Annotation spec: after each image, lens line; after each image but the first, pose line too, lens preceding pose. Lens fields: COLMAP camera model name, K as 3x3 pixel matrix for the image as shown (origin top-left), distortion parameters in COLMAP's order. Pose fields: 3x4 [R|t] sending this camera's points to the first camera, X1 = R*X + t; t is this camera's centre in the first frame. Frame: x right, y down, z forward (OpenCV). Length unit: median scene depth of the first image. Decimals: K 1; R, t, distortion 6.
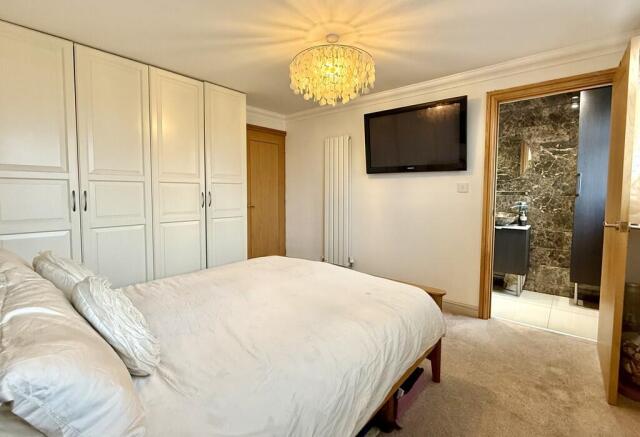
lens RADIAL K [[293.3, 0, 320.1], [0, 293.3, 214.1], [0, 0, 1]] dist [-0.001164, -0.000075]
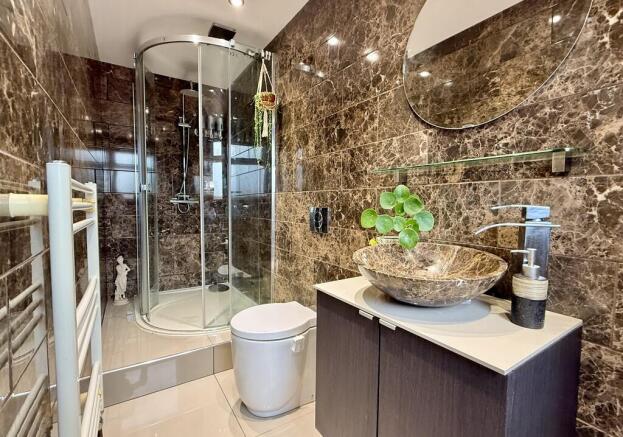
lens RADIAL K [[289.2, 0, 310.9], [0, 289.2, 221.3], [0, 0, 1]] dist [0.001838, 0.000247]
pose [[0.949765, 0.028142, -0.311697, 0.599075], [-0.028305, 0.999591, 0.004000, -0.026310], [0.311682, 0.005023, 0.950173, 0.744176]]
